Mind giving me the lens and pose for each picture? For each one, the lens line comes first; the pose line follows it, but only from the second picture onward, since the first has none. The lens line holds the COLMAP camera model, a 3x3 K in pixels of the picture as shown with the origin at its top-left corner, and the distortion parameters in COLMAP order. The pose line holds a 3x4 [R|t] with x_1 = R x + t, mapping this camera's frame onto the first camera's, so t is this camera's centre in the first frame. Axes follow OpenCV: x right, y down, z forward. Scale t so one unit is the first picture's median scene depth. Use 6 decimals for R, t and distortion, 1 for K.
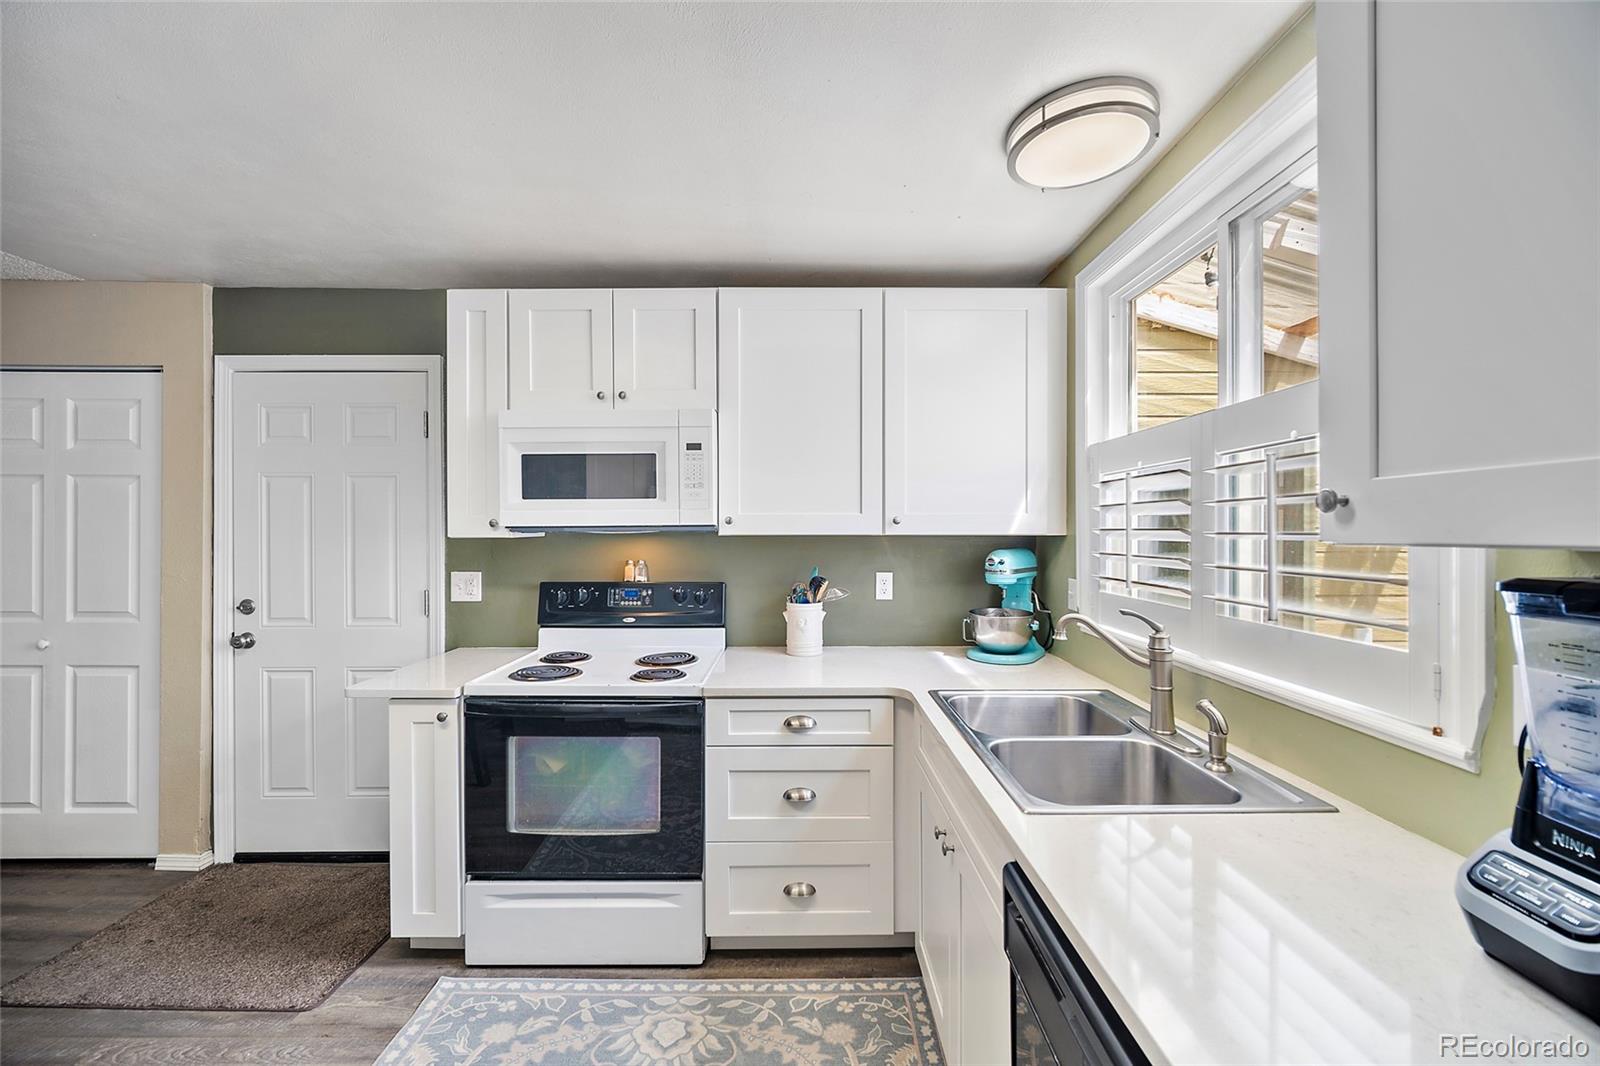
lens RADIAL K [[627.0, 0, 801.0], [0, 627.0, 531.5], [0, 0, 1]] dist [-0.007868, -0.001828]
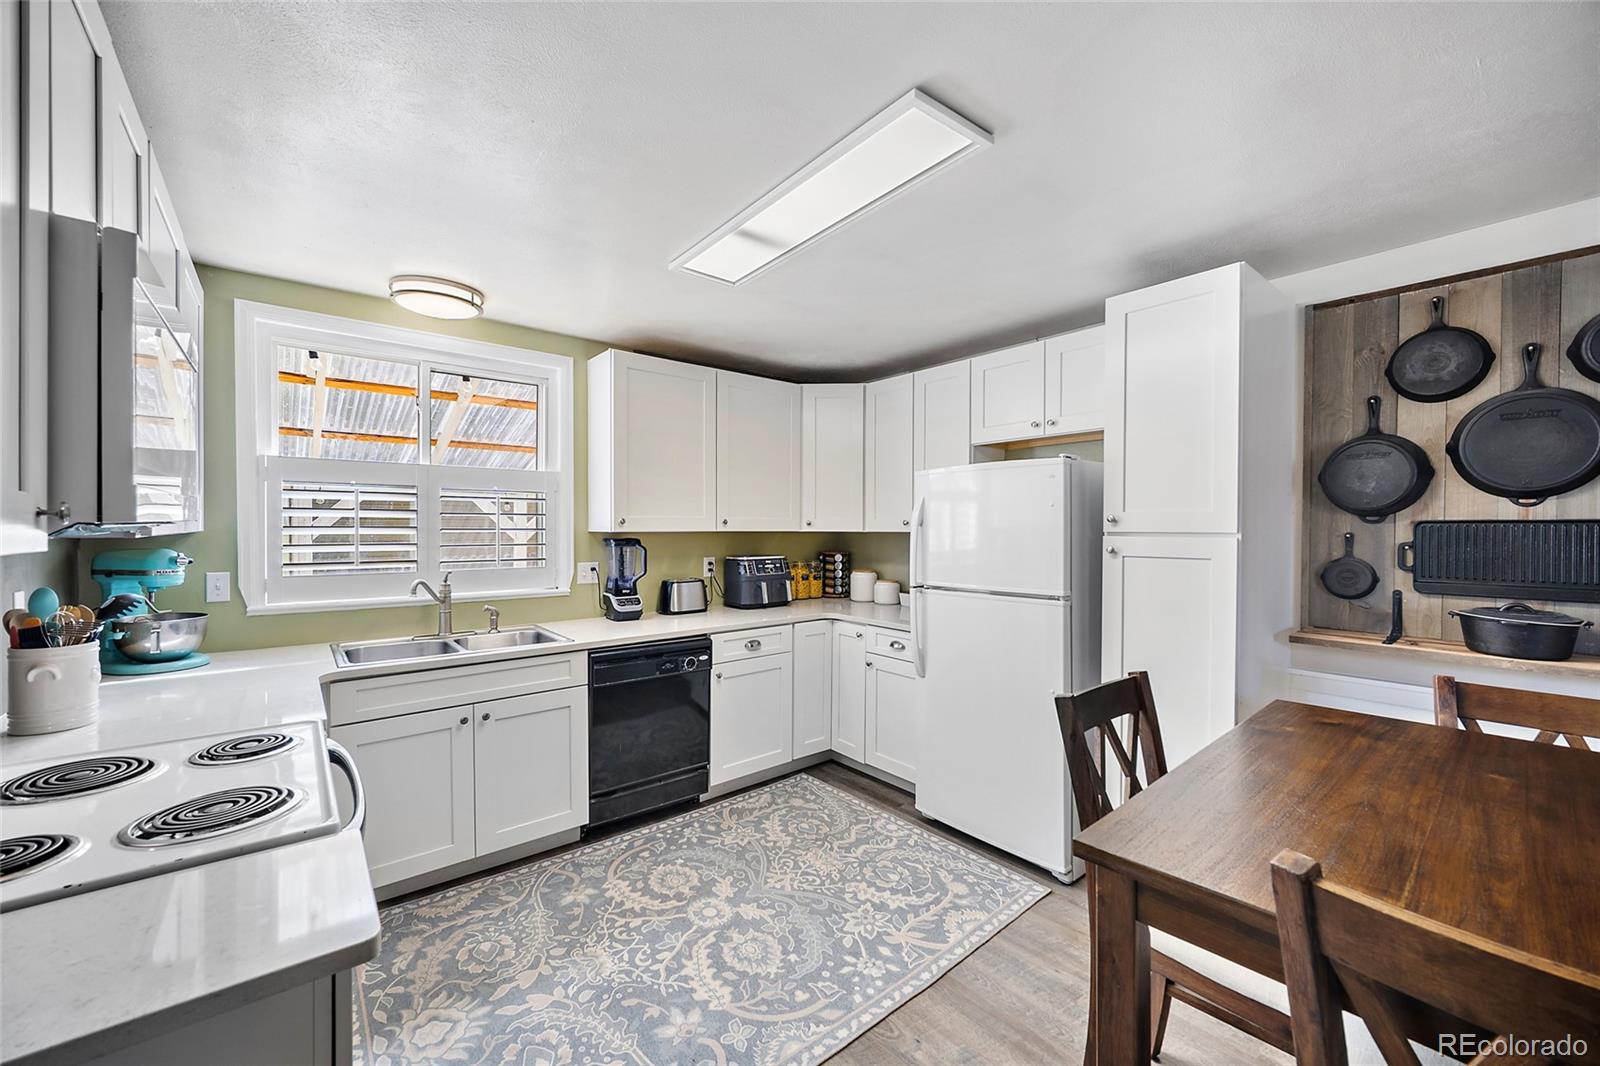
lens RADIAL K [[627.0, 0, 796.6], [0, 627.0, 532.3], [0, 0, 1]] dist [-0.007868, -0.001828]
pose [[-0.621223, -0.011300, 0.783552, -1.163700], [-0.002417, 0.999919, 0.012503, -0.010139], [-0.783630, 0.005873, -0.621200, 1.000974]]
